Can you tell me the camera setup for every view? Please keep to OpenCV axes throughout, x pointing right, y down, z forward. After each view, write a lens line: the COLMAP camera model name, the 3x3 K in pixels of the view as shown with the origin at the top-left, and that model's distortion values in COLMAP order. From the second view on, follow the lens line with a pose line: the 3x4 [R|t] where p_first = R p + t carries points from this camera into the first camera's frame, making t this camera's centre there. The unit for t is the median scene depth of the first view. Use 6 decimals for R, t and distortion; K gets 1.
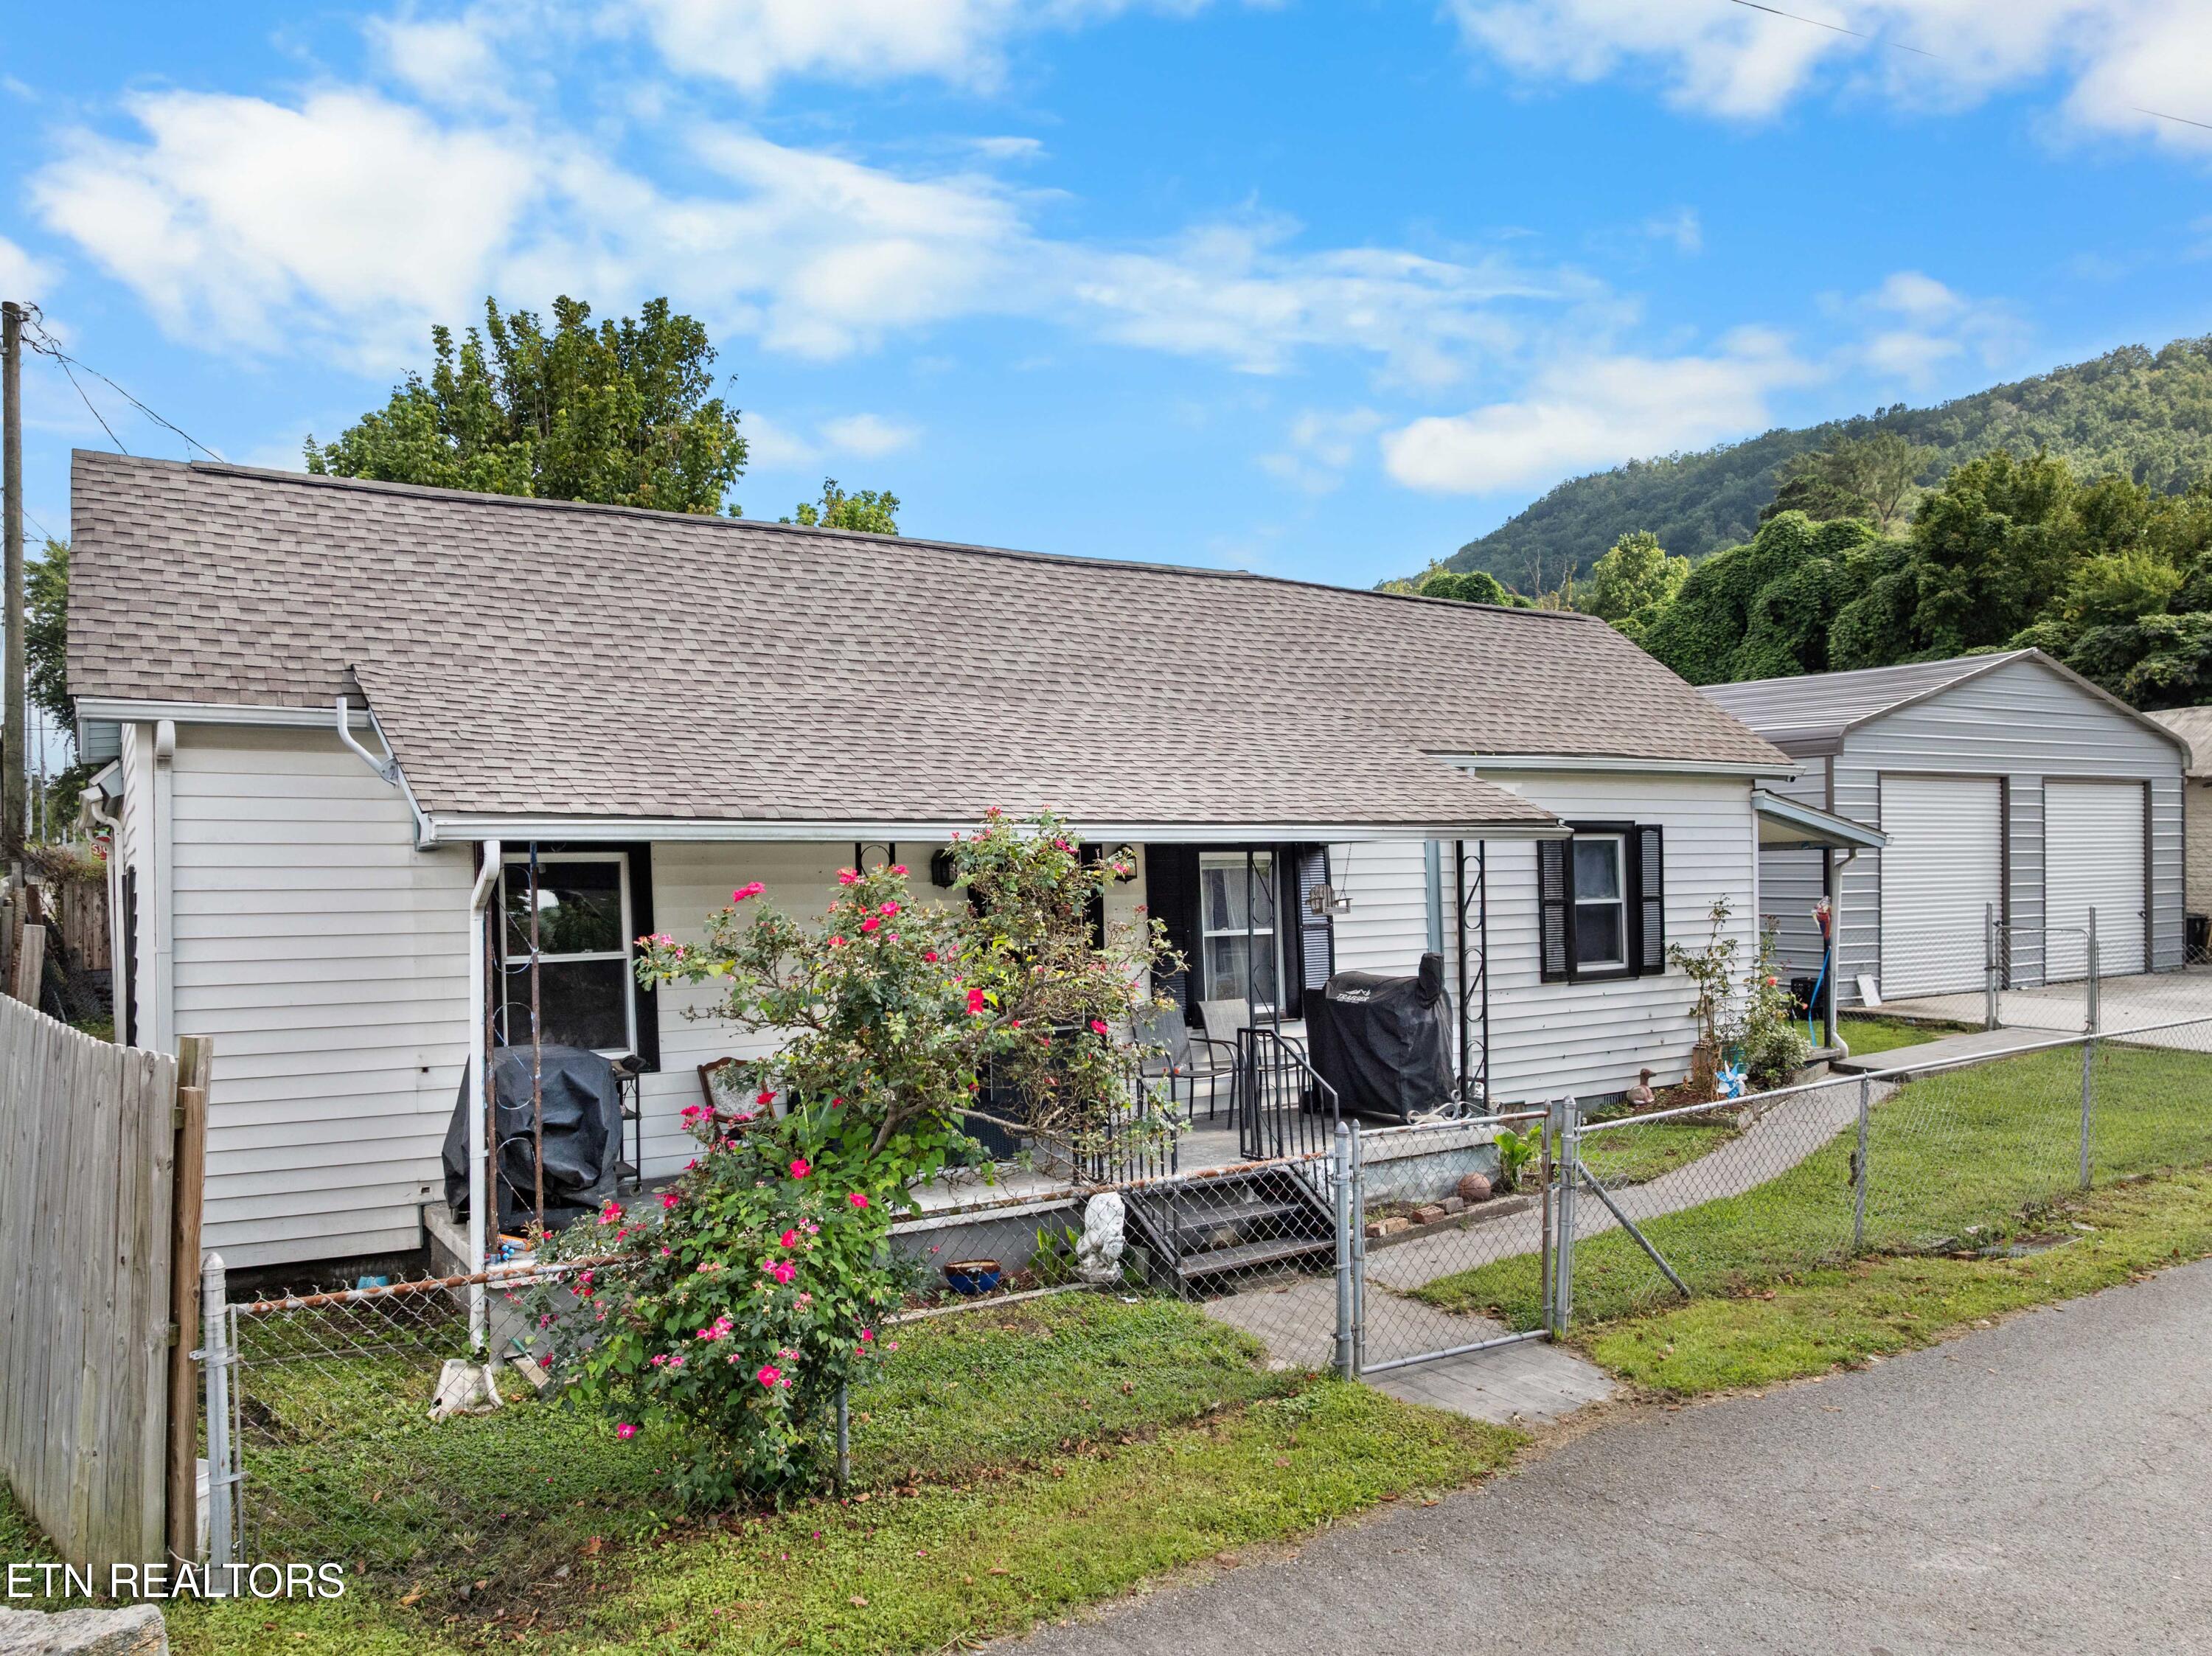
lens RADIAL K [[1542.3, 0, 1106.0], [0, 1542.3, 828.0], [0, 0, 1]] dist [-0.032566, -0.001958]
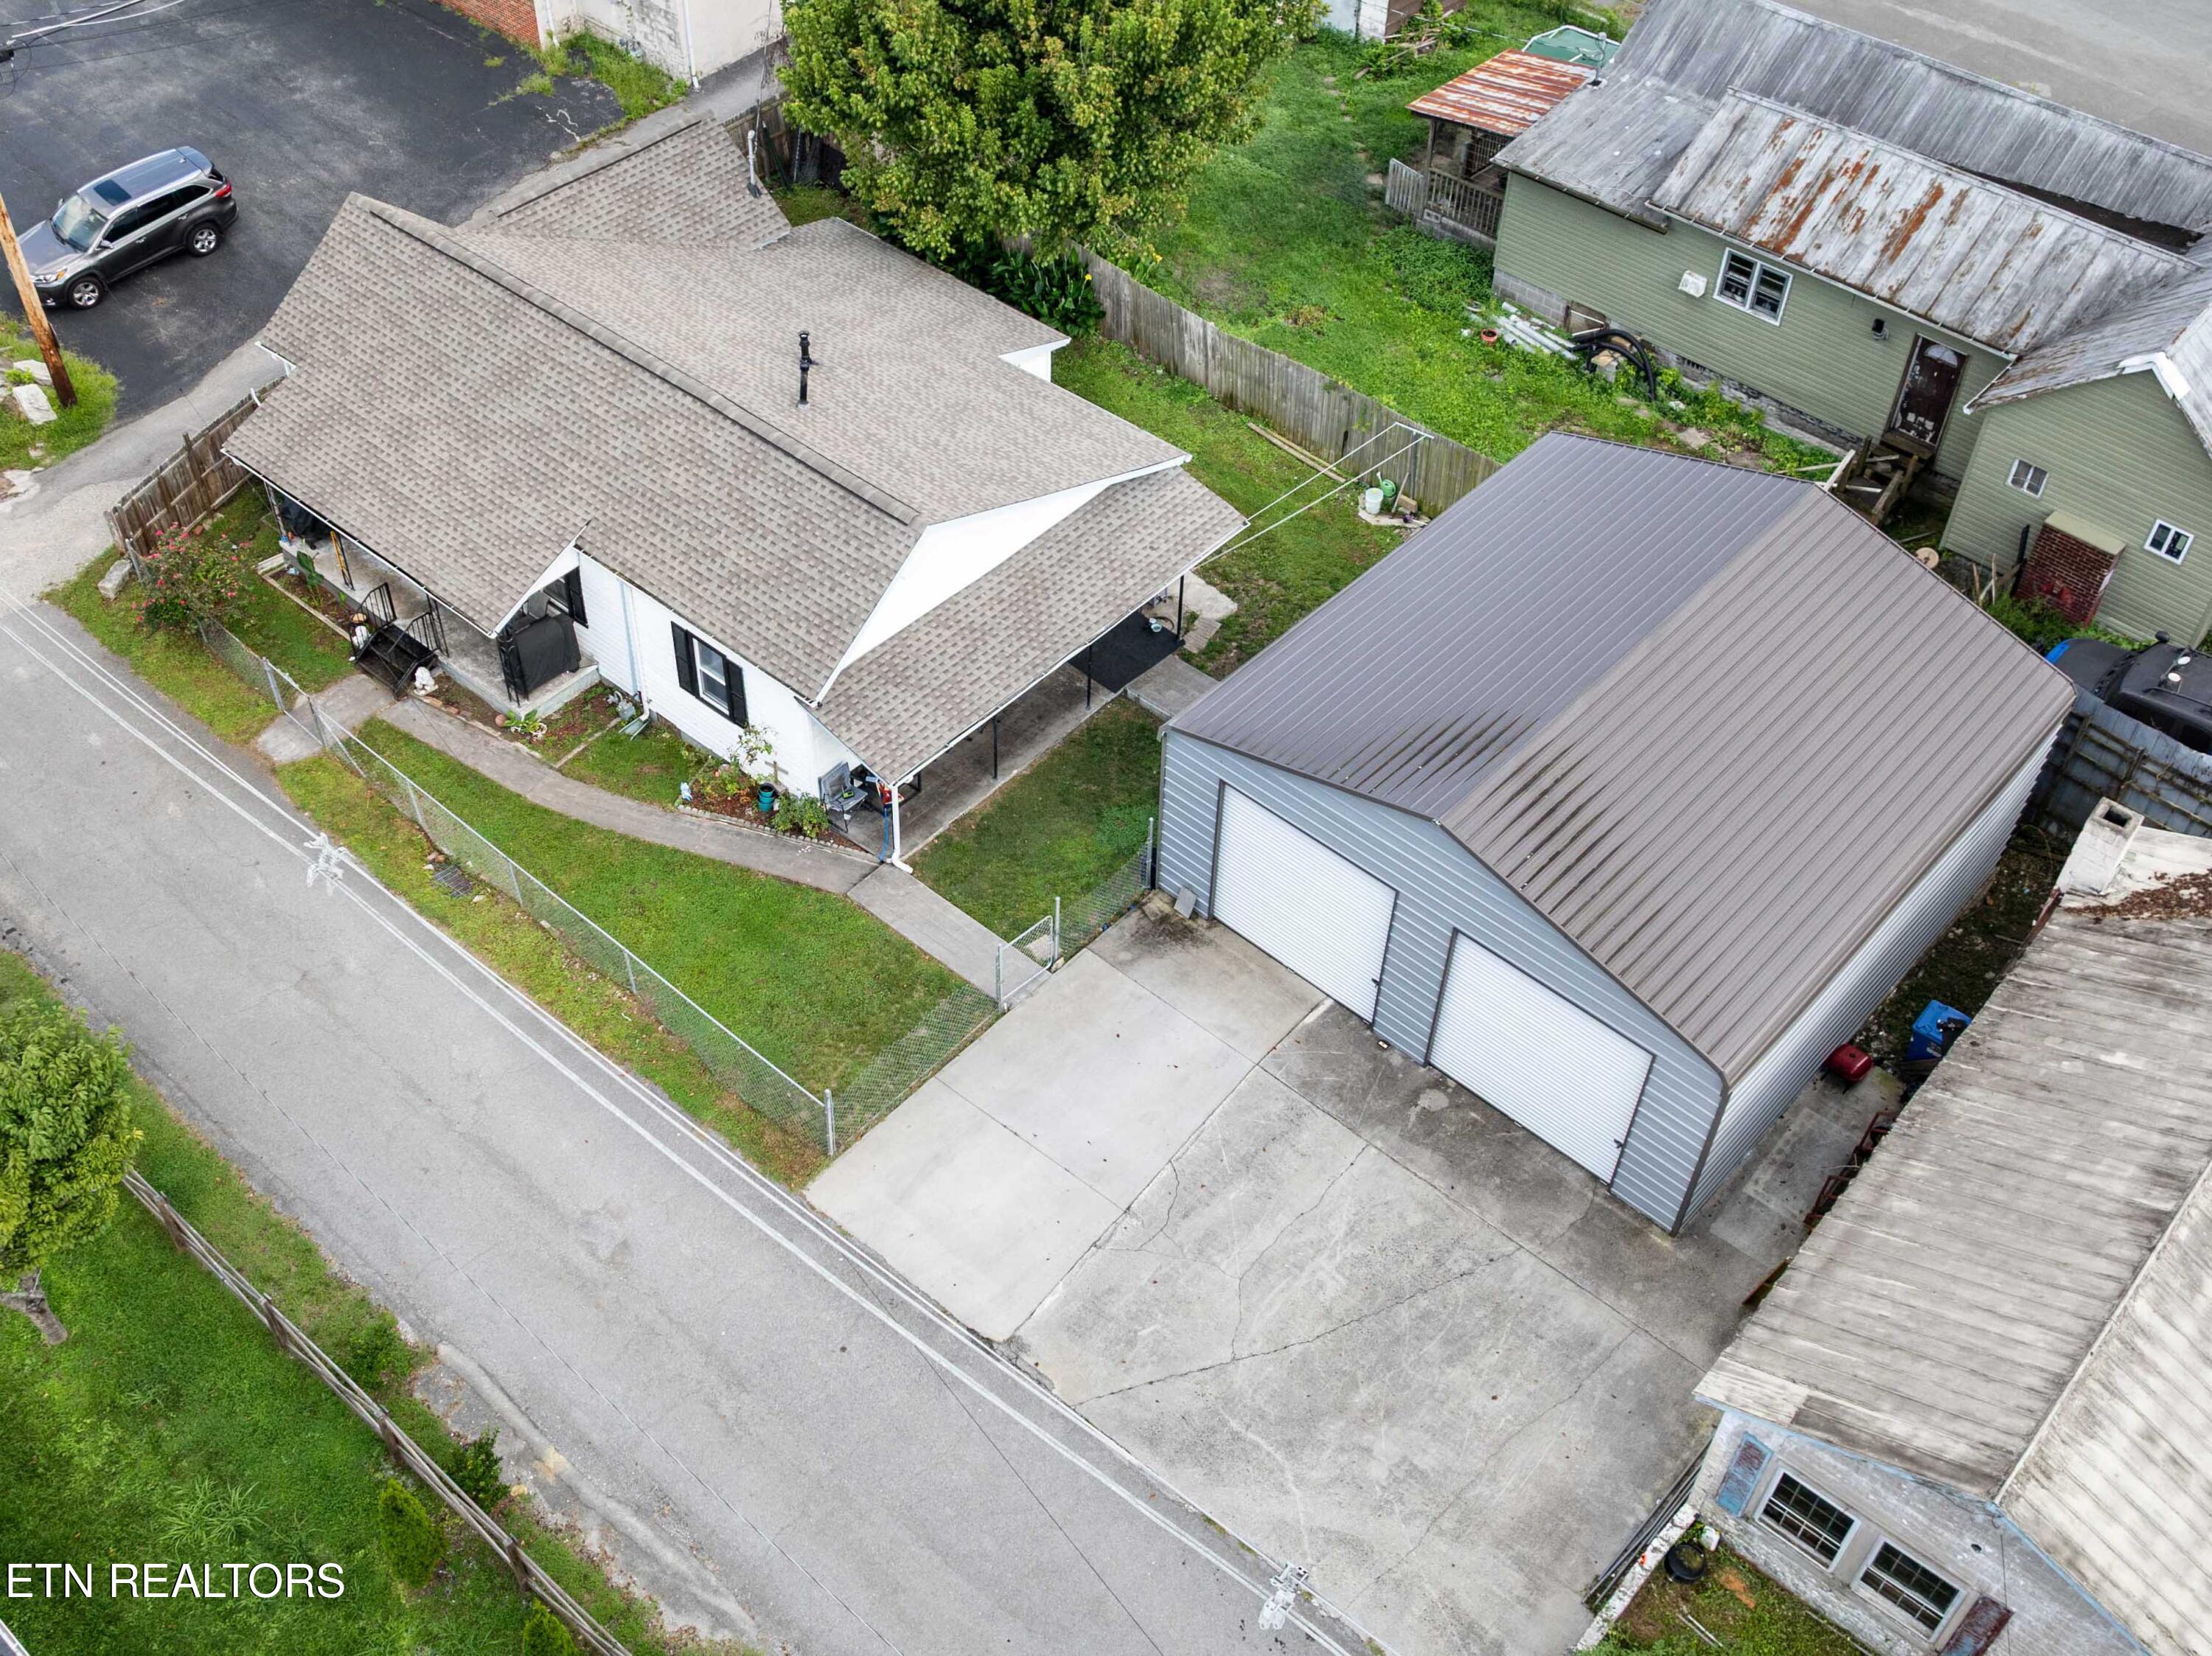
lens RADIAL K [[2141.1, 0, 1013.2], [0, 2141.1, 820.1], [0, 0, 1]] dist [-0.013614, -0.068358]
pose [[0.279396, 0.704142, -0.652780, 2.588006], [0.025980, 0.674062, 0.738218, -1.979600], [0.959824, -0.223214, 0.170036, 1.088765]]
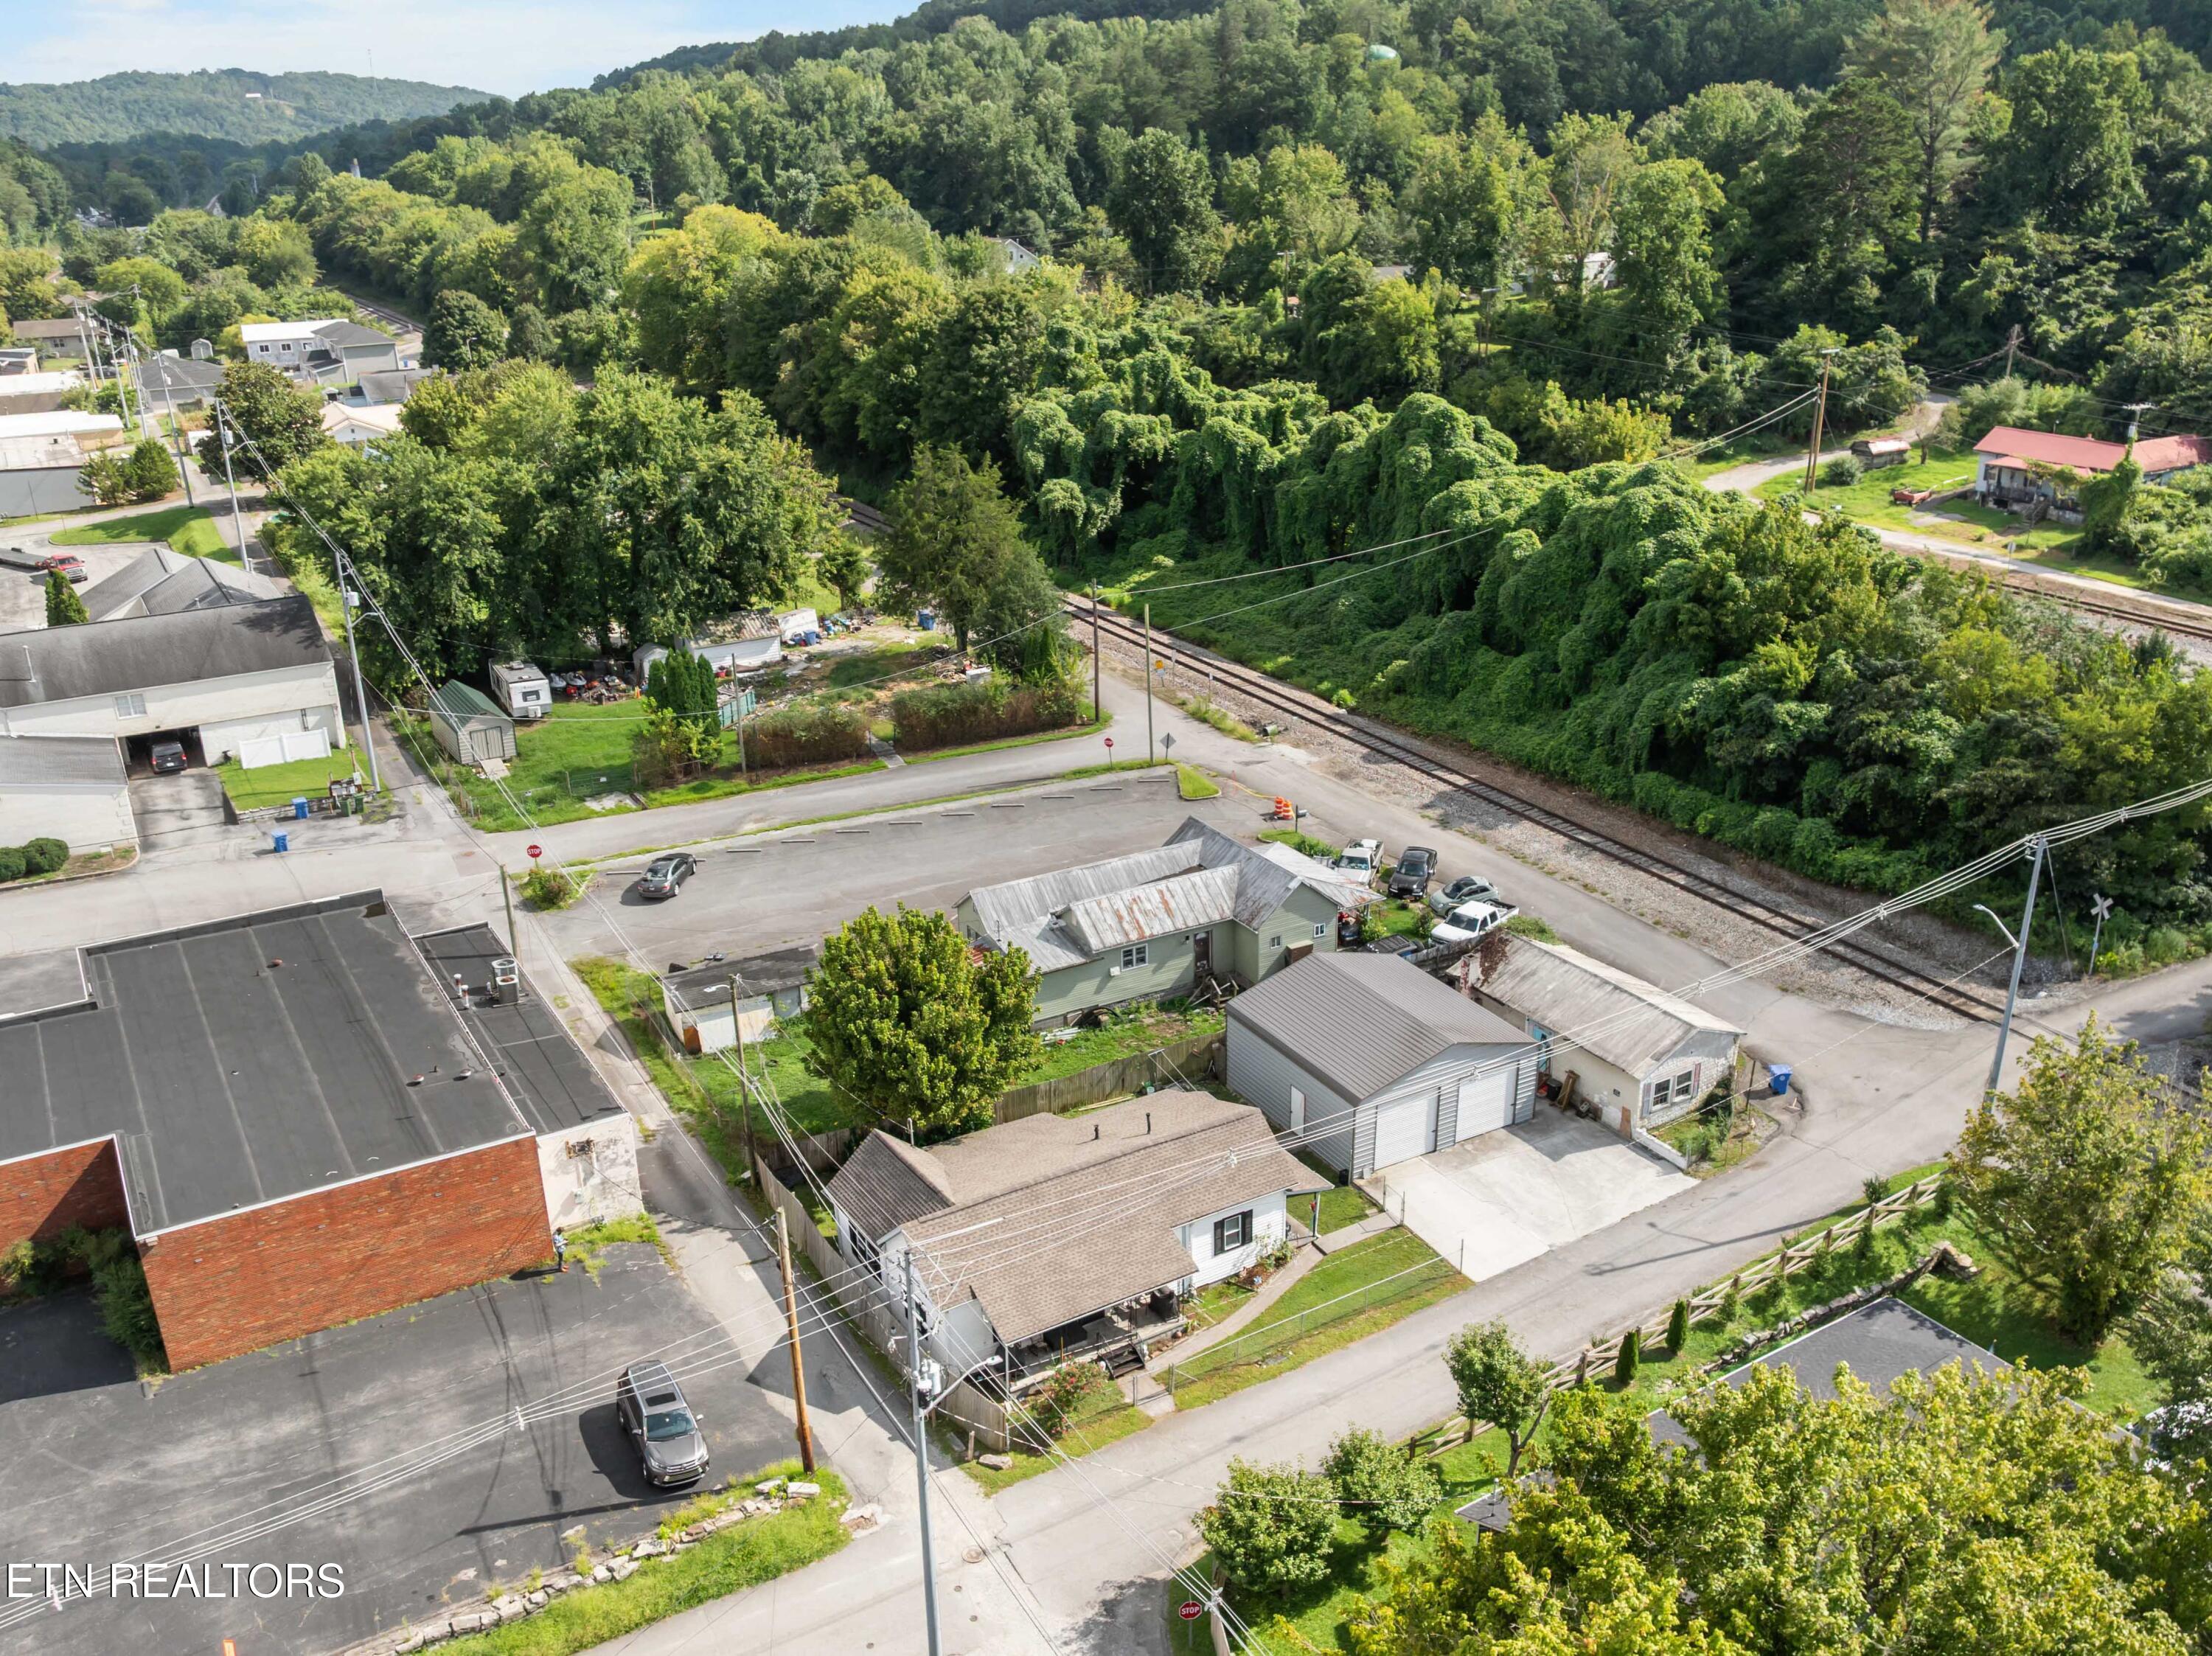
lens RADIAL K [[1820.1, 0, 1147.8], [0, 1820.1, 915.5], [0, 0, 1]] dist [-0.032552, -0.004646]
pose [[0.999906, 0.007787, 0.011264, 0.067361], [-0.011831, 0.905478, 0.424229, -3.199653], [-0.006895, -0.424323, 0.905485, -3.424999]]
